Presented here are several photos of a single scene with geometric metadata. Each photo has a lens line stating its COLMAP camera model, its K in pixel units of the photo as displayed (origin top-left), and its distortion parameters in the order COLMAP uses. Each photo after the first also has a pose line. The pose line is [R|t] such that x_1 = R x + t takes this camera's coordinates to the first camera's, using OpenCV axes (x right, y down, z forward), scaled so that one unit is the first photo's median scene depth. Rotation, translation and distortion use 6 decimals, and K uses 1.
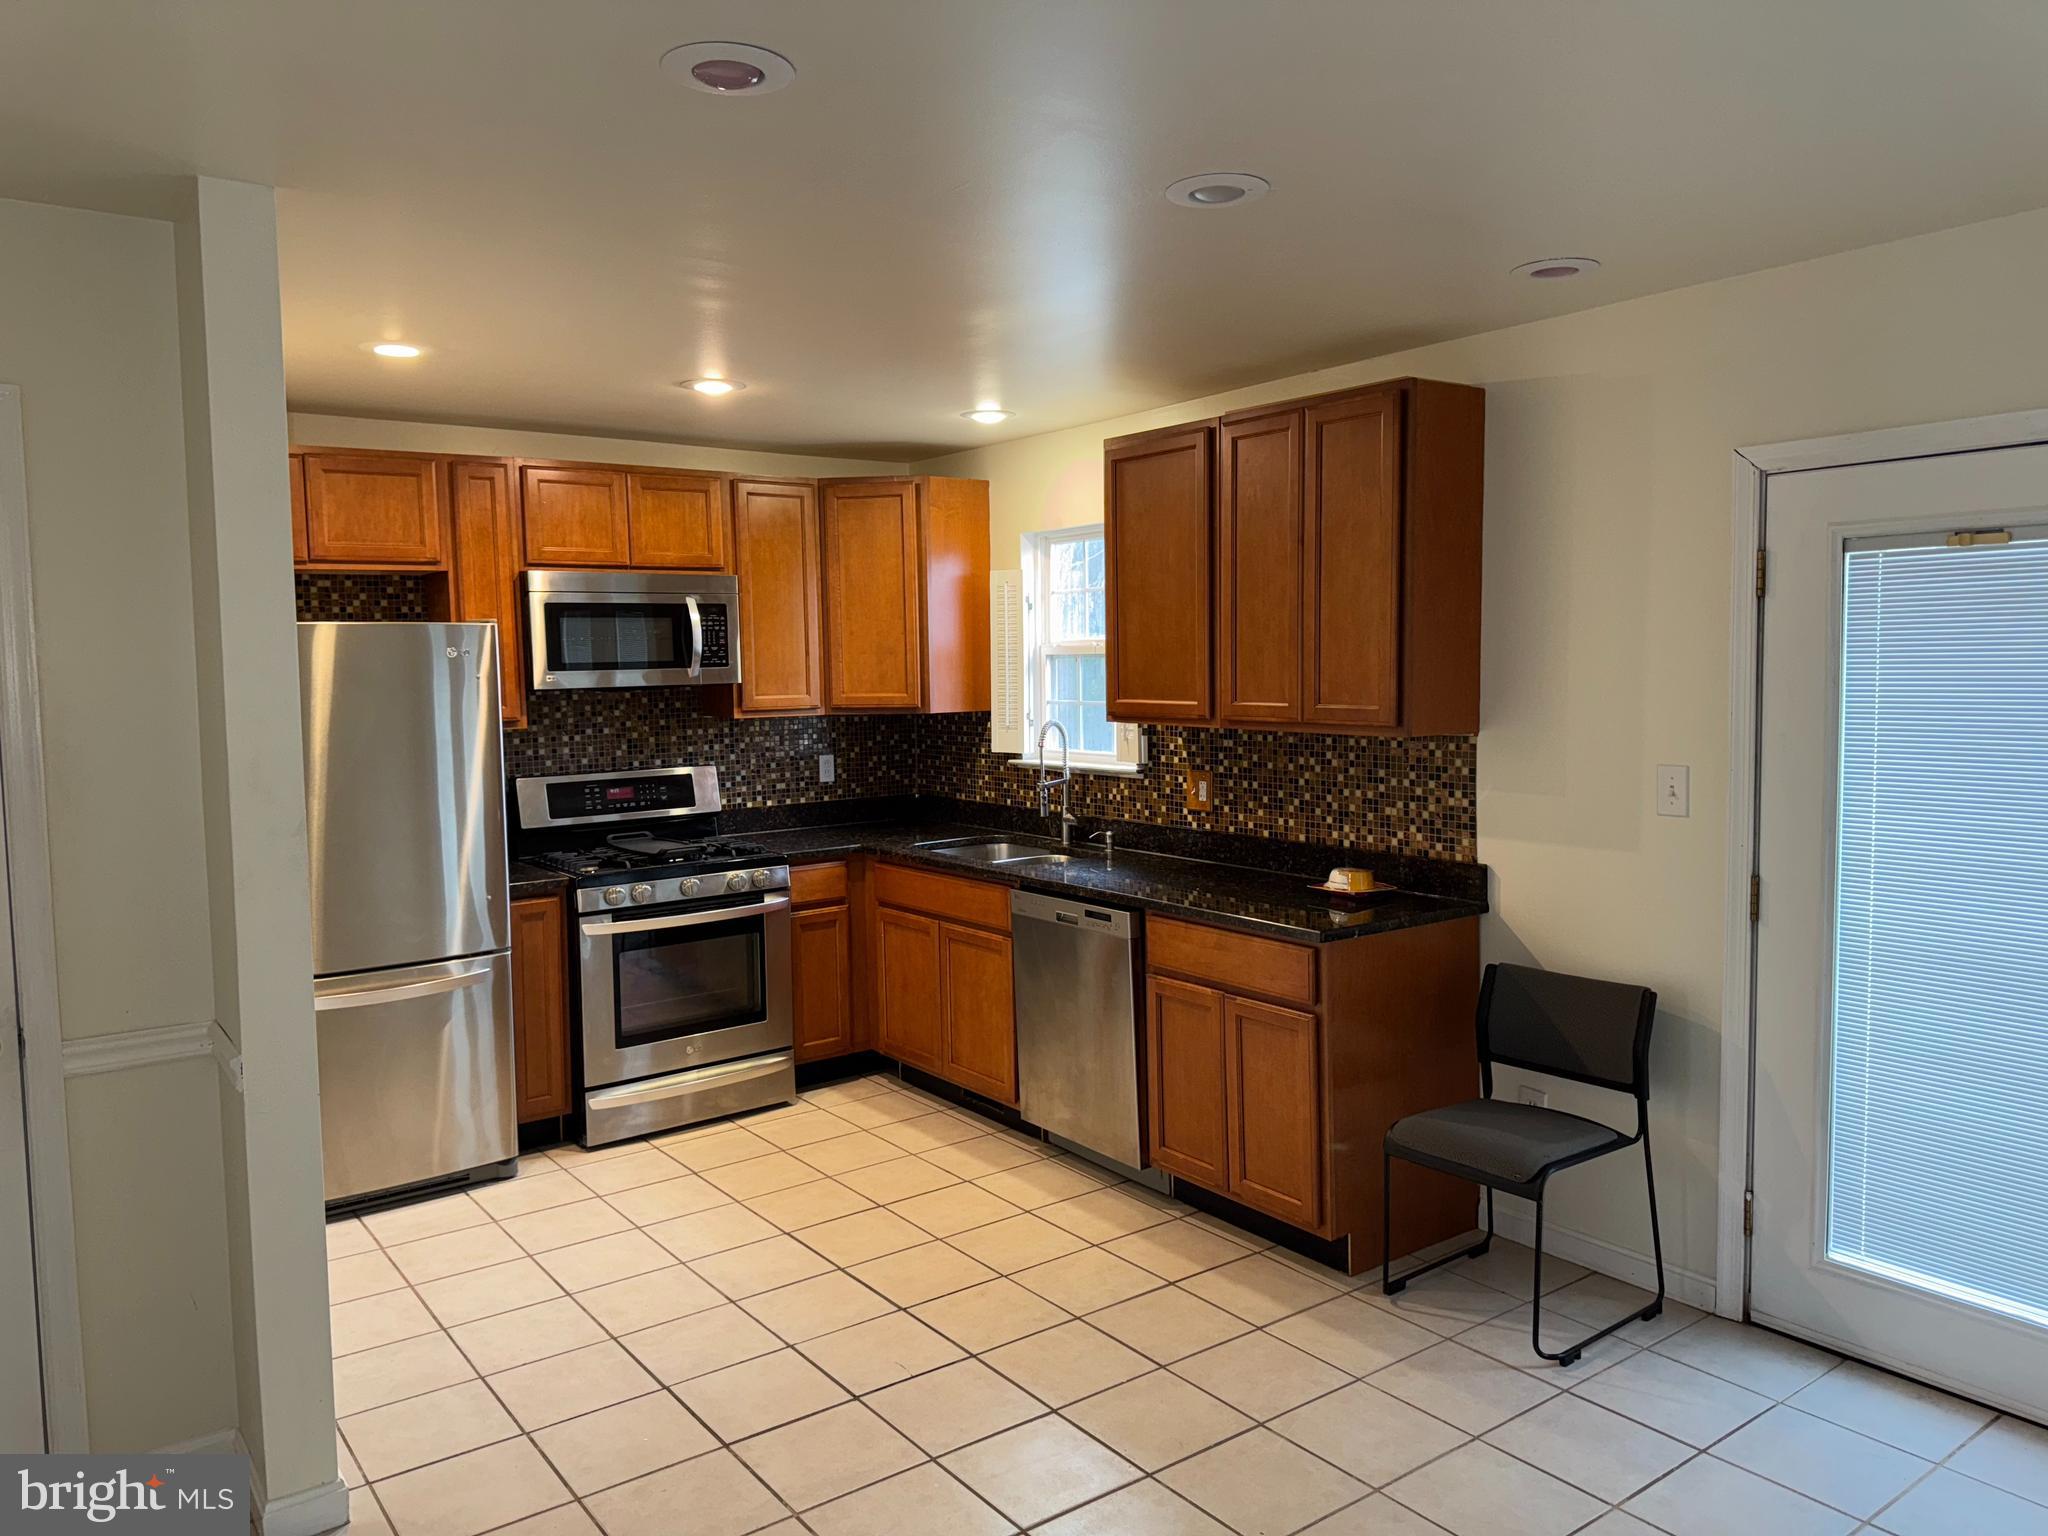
lens RADIAL K [[1434.7, 0, 1047.5], [0, 1434.7, 763.6], [0, 0, 1]] dist [0.033826, -0.067827]
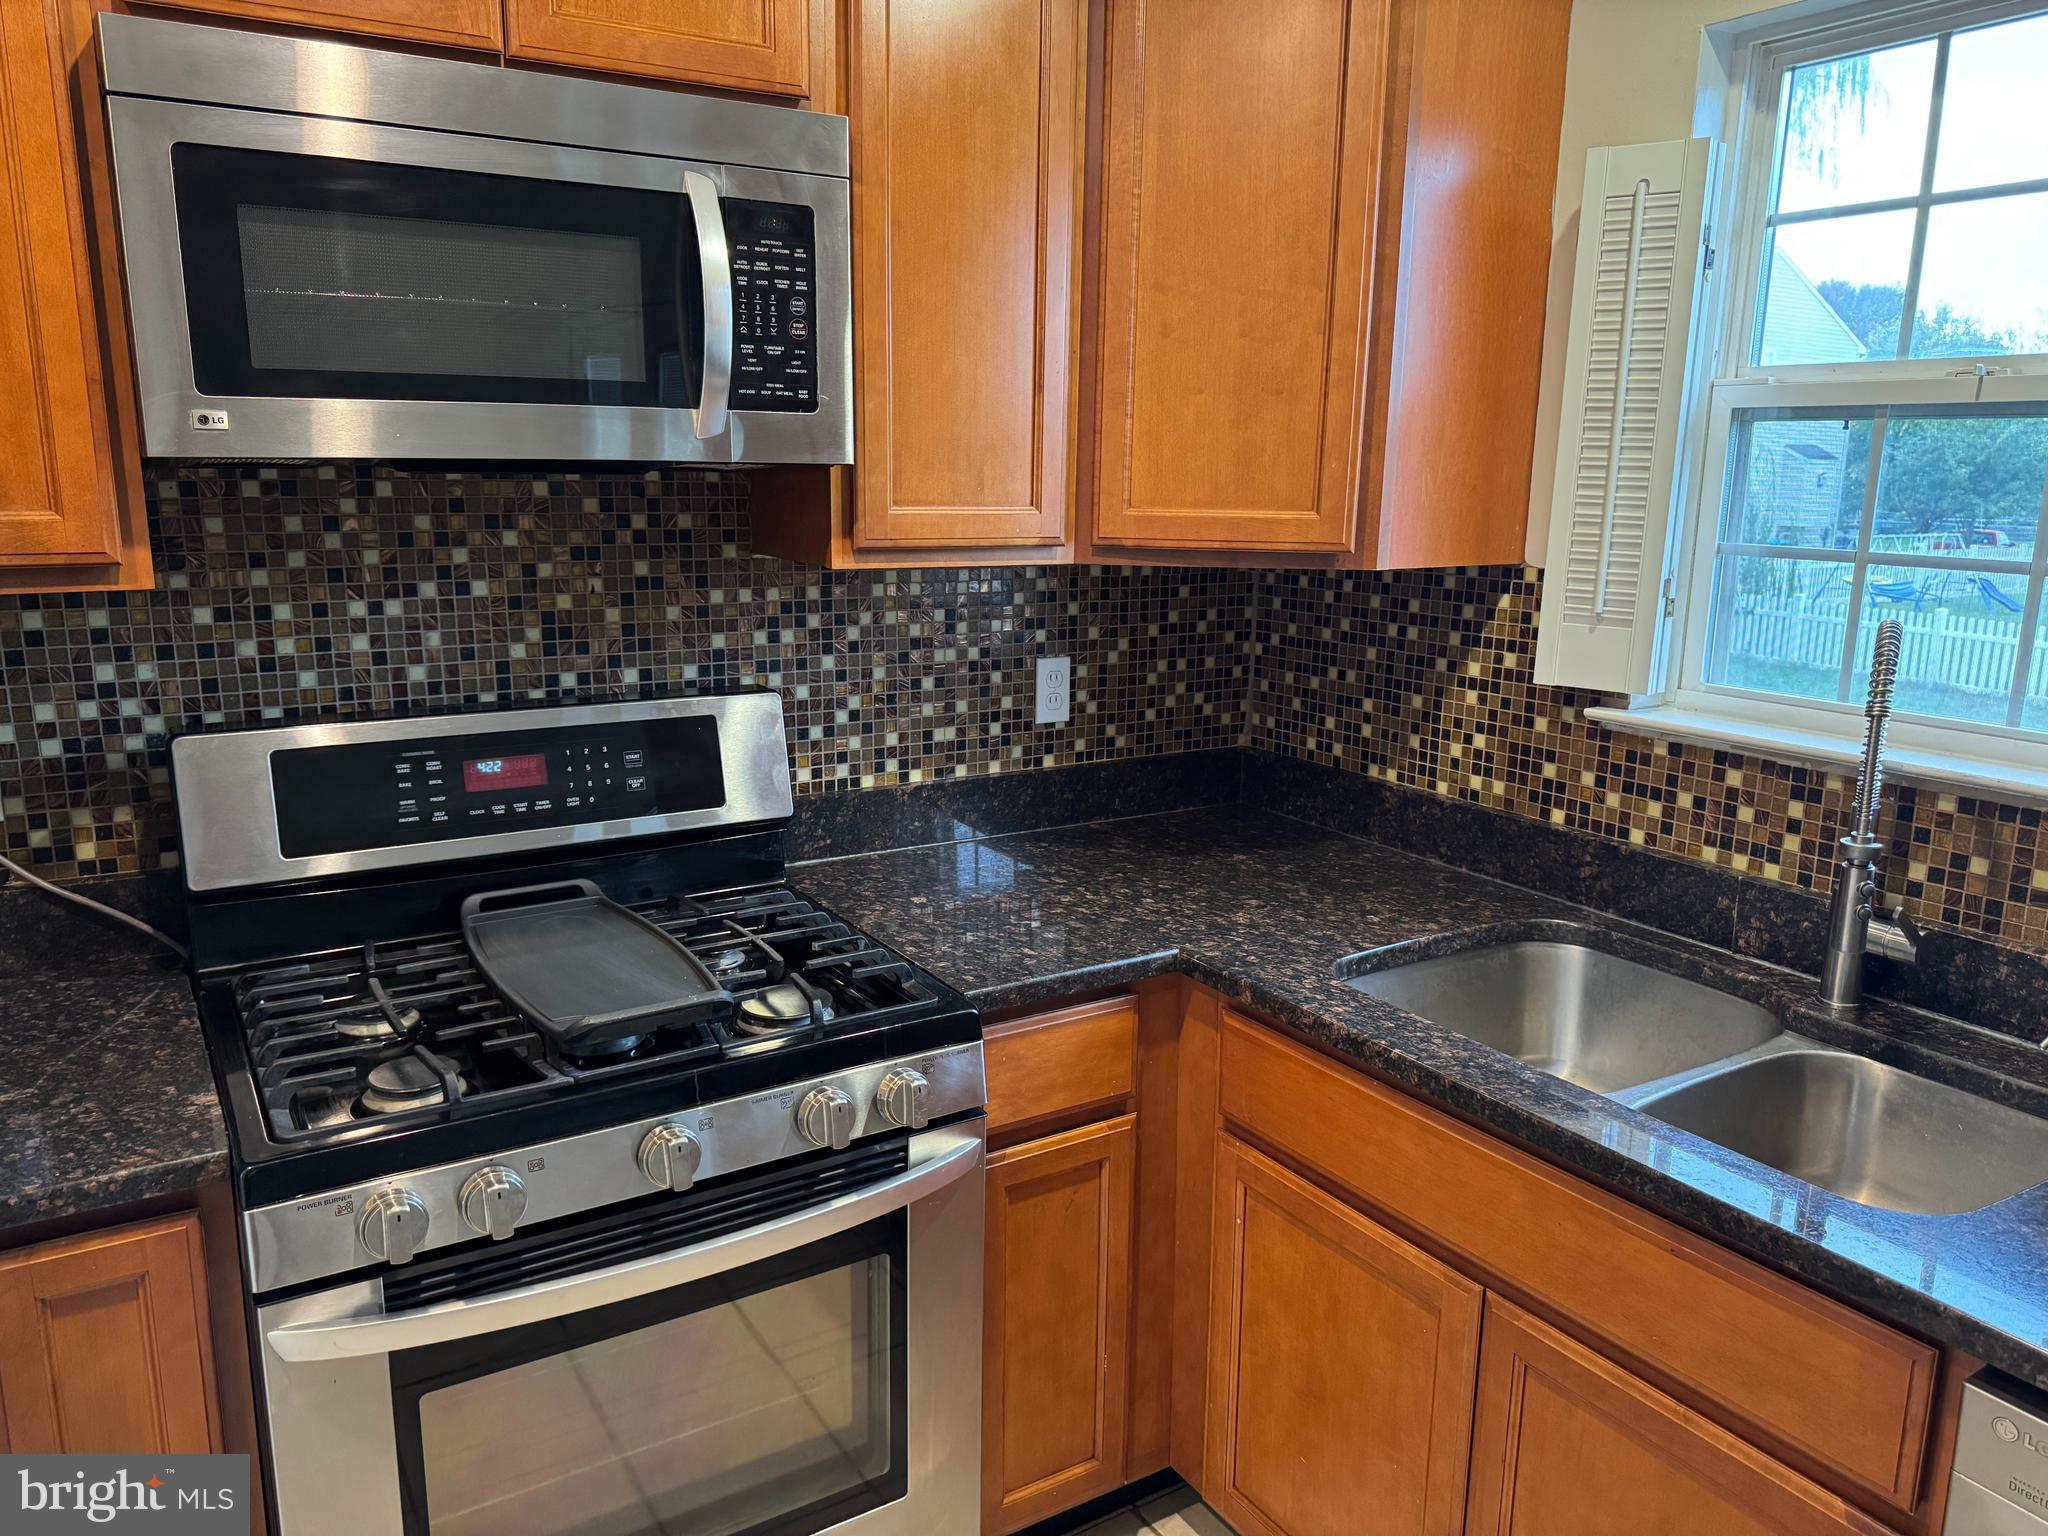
lens RADIAL K [[1434.7, 0, 1016.3], [0, 1434.7, 769.3], [0, 0, 1]] dist [0.033826, -0.067827]
pose [[0.995021, 0.049864, -0.086297, -0.162959], [-0.038070, 0.990346, 0.133286, -0.035867], [0.092111, -0.129337, 0.987313, 0.755574]]
